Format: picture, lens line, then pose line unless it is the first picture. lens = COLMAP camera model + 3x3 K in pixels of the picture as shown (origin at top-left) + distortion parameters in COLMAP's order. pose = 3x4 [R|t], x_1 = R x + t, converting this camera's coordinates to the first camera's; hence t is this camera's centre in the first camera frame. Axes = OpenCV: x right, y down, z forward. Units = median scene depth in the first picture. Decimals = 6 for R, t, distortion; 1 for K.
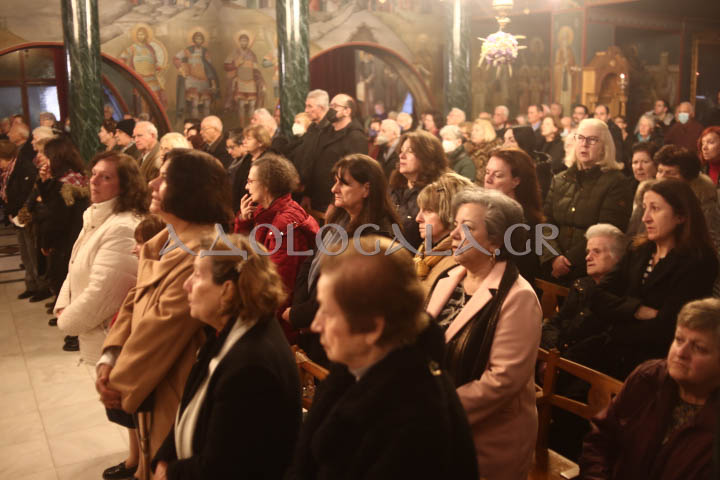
lens RADIAL K [[721.2, 0, 360.0], [0, 721.2, 240.0], [0, 0, 1]] dist [-0.160485, 0.112933]
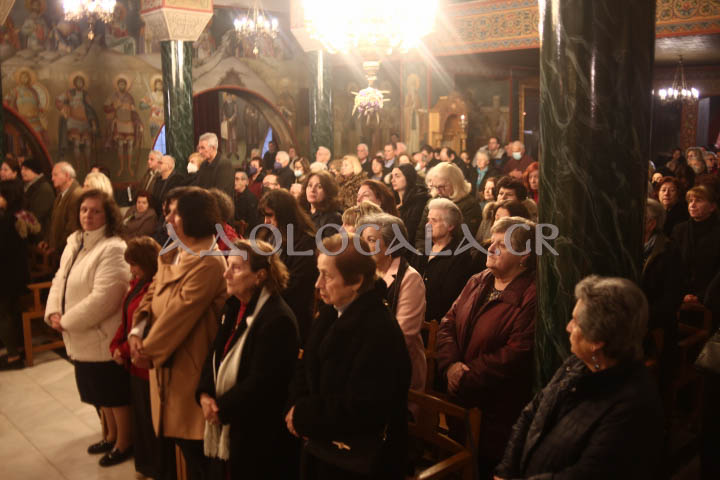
lens RADIAL K [[721.2, 0, 360.0], [0, 721.2, 240.0], [0, 0, 1]] dist [-0.160485, 0.112933]
pose [[0.976499, -0.028491, 0.213631, -0.048745], [0.038102, 0.998432, -0.041004, 0.011257], [-0.212127, 0.048180, 0.976054, -0.106284]]
